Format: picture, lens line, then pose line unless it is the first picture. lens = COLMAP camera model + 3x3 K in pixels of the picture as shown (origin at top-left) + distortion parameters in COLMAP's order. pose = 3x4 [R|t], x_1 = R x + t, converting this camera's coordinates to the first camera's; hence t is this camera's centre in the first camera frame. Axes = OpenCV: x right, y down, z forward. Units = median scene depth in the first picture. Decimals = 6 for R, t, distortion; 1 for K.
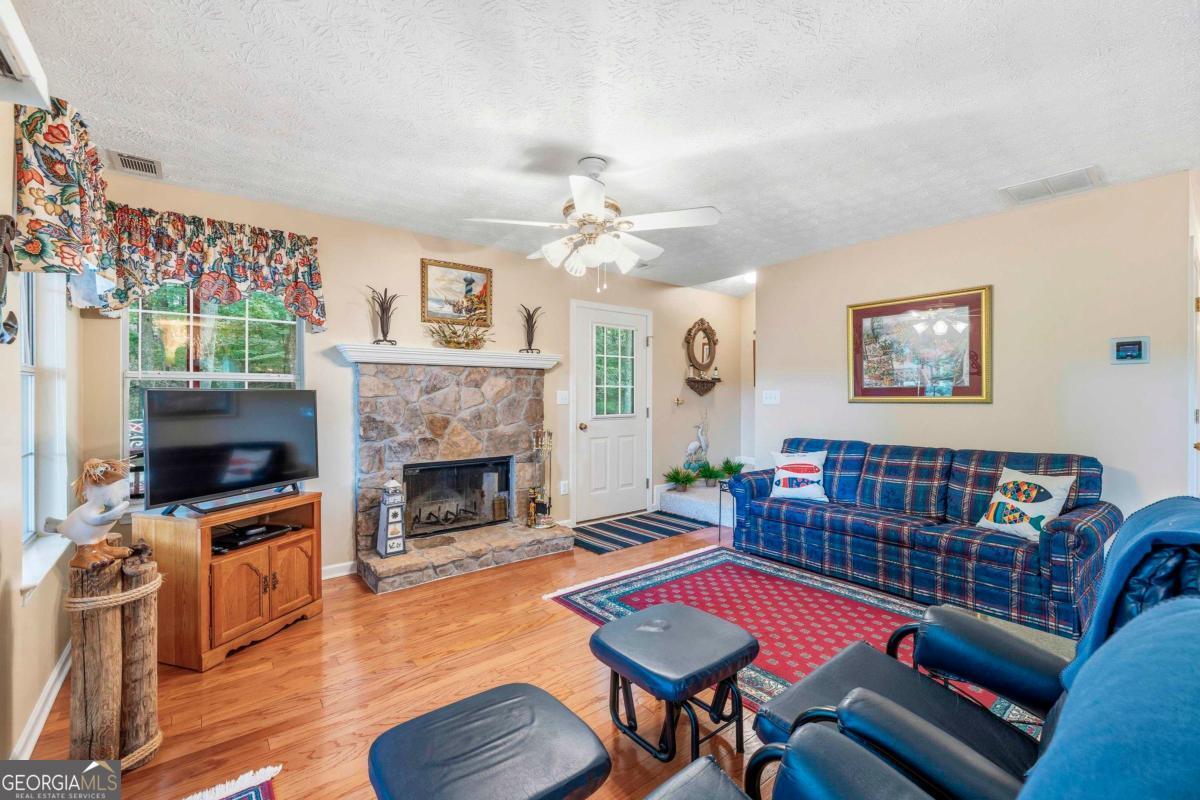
lens RADIAL K [[505.0, 0, 596.3], [0, 505.0, 397.1], [0, 0, 1]] dist [-0.002704, 0.000243]
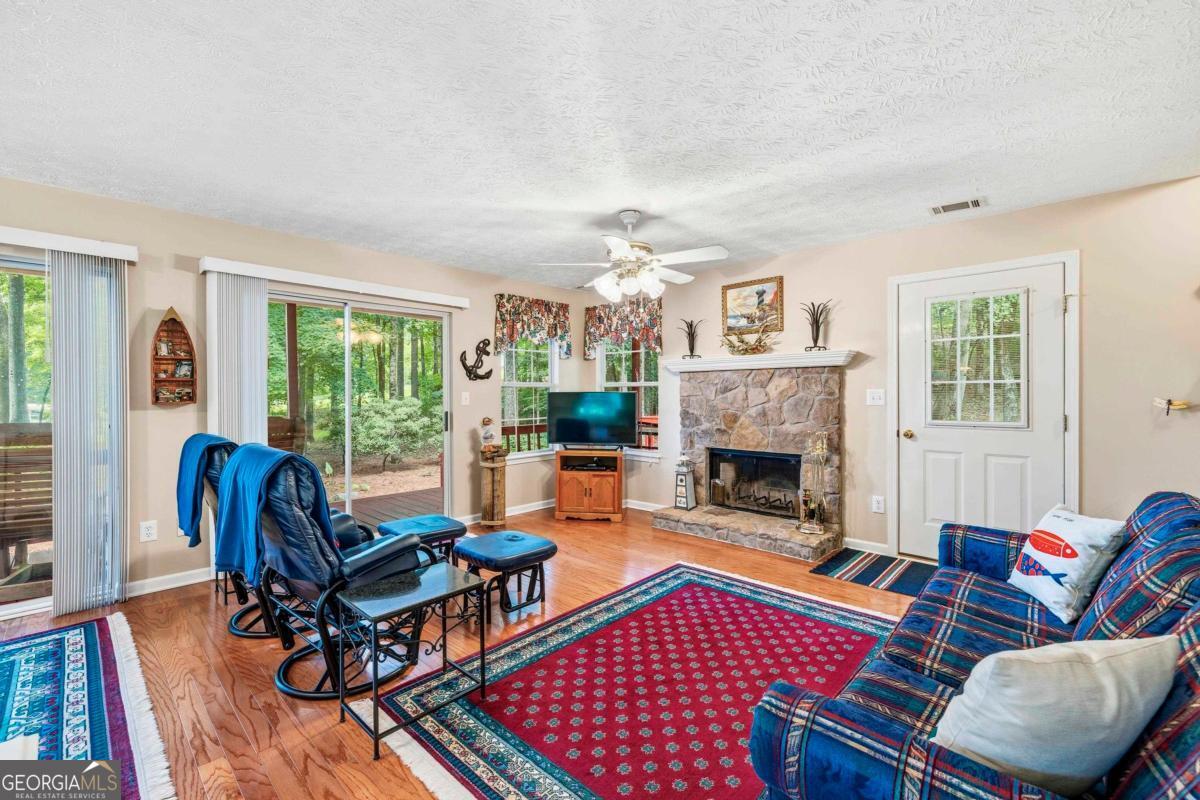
lens RADIAL K [[505.0, 0, 597.9], [0, 505.0, 397.6], [0, 0, 1]] dist [-0.002704, 0.000243]
pose [[0.147336, 0.004007, -0.989078, 0.844897], [-0.002375, 0.999990, 0.003697, -0.000510], [0.989084, 0.001804, 0.147344, 0.500100]]
